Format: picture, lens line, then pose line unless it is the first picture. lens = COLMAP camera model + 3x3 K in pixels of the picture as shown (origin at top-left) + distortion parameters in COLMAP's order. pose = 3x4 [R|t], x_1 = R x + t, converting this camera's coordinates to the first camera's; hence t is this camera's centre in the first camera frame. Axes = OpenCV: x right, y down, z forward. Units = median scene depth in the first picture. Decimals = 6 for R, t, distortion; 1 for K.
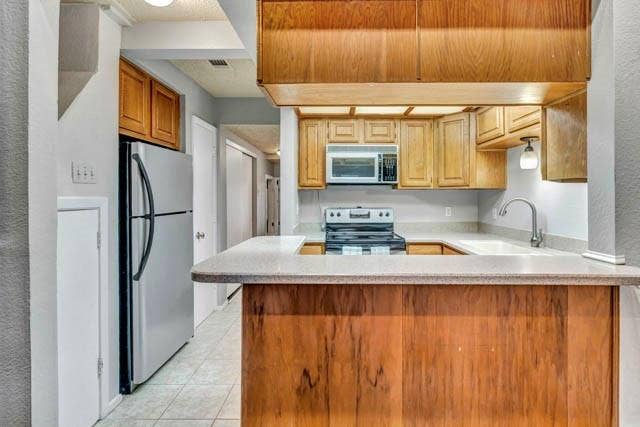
lens RADIAL K [[320.2, 0, 321.4], [0, 320.2, 201.8], [0, 0, 1]] dist [0.000805, 0.000864]
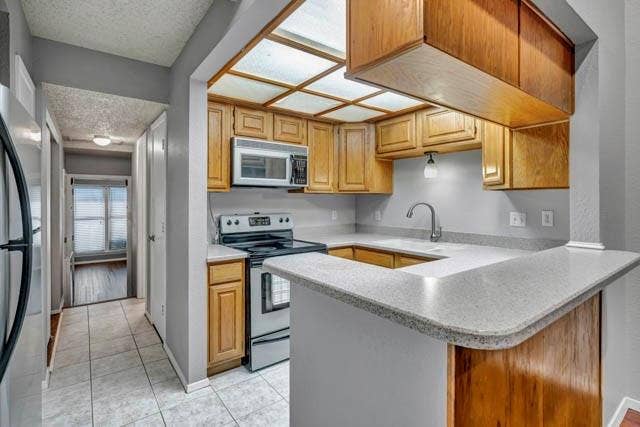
lens RADIAL K [[315.8, 0, 315.5], [0, 315.8, 202.1], [0, 0, 1]] dist [-0.002897, -0.000207]
pose [[0.783439, -0.005027, 0.621449, -0.323883], [0.011757, 0.999908, -0.006735, -0.005663], [-0.621358, 0.012583, 0.783426, 0.248126]]
